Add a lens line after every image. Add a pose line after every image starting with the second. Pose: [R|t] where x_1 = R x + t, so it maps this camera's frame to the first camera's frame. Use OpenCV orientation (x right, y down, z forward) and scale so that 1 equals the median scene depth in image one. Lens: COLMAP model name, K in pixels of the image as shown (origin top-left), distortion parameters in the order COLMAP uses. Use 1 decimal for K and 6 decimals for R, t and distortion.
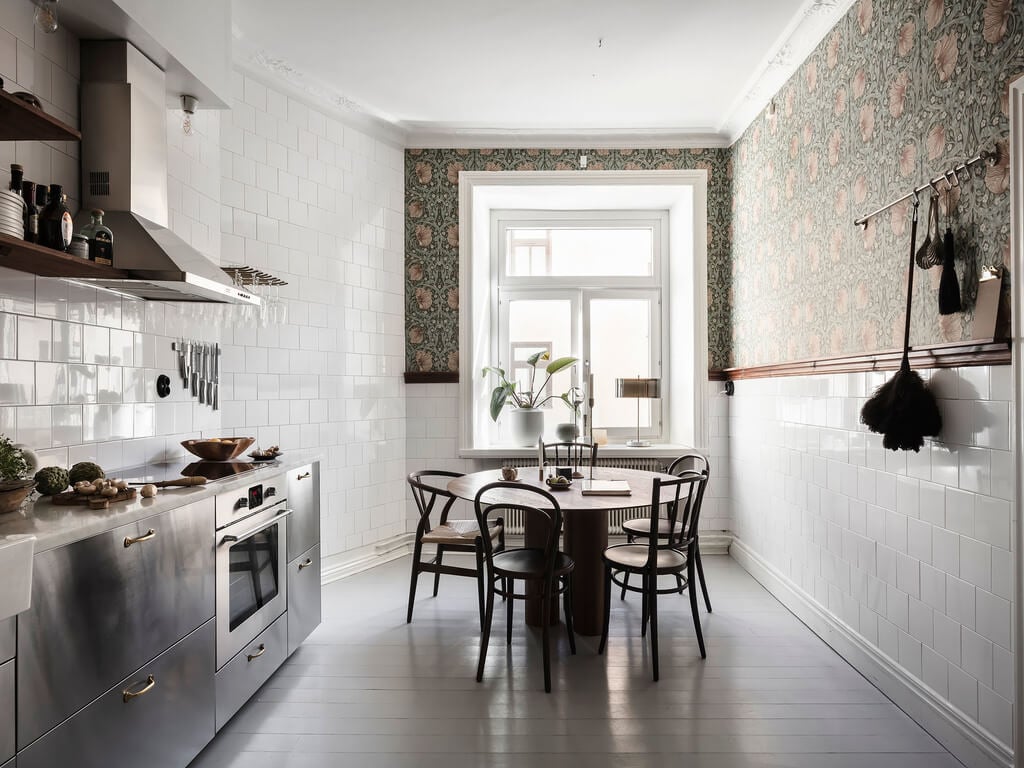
lens RADIAL K [[671.0, 0, 519.1], [0, 671.0, 381.5], [0, 0, 1]] dist [0.007032, -0.001779]
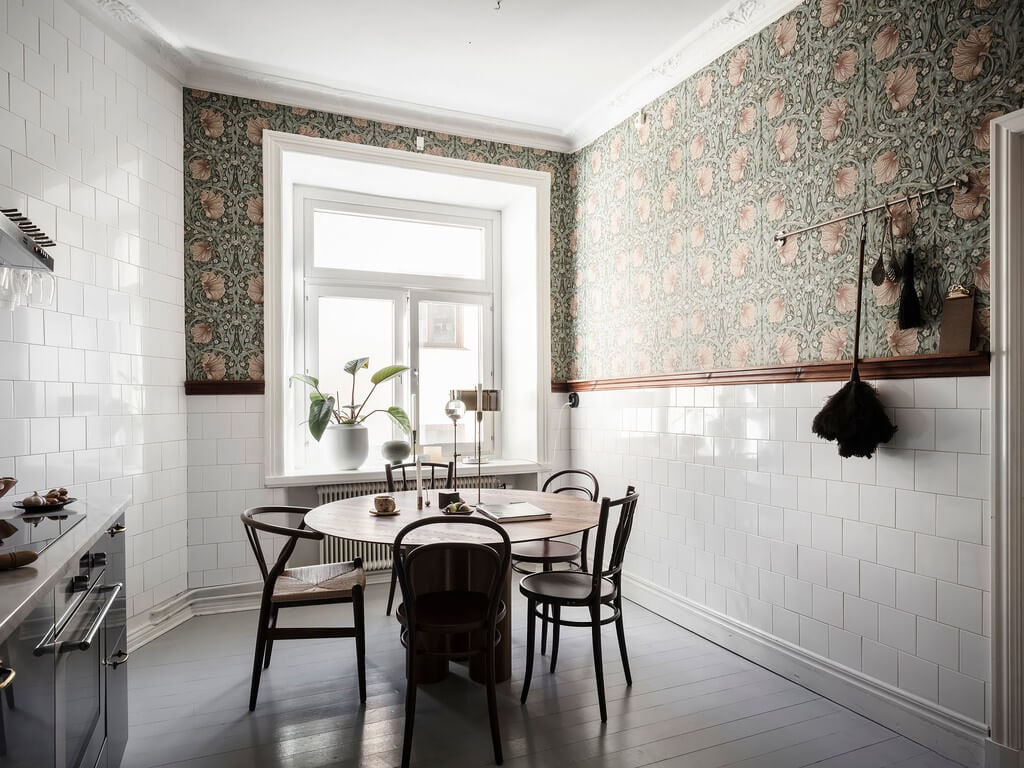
lens RADIAL K [[671.0, 0, 512.2], [0, 671.0, 403.1], [0, 0, 1]] dist [0.007032, -0.001779]
pose [[0.891836, -0.004093, 0.452341, -0.253077], [-0.000934, 0.999940, 0.010890, 0.004586], [-0.452358, -0.010134, 0.891779, 0.201888]]
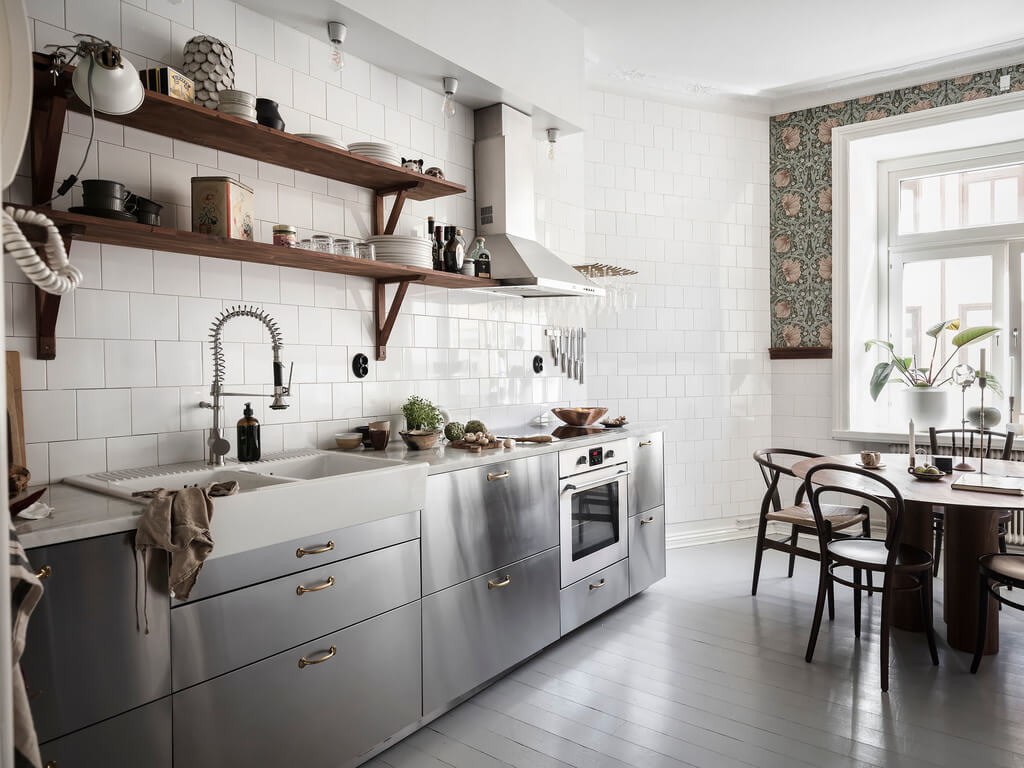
lens RADIAL K [[709.0, 0, 481.3], [0, 709.0, 379.5], [0, 0, 1]] dist [0.023780, -0.008801]
pose [[0.790620, 0.013359, -0.612162, 0.178949], [0.009926, 0.999351, 0.034629, -0.010778], [0.612227, -0.033455, 0.789974, -0.104504]]
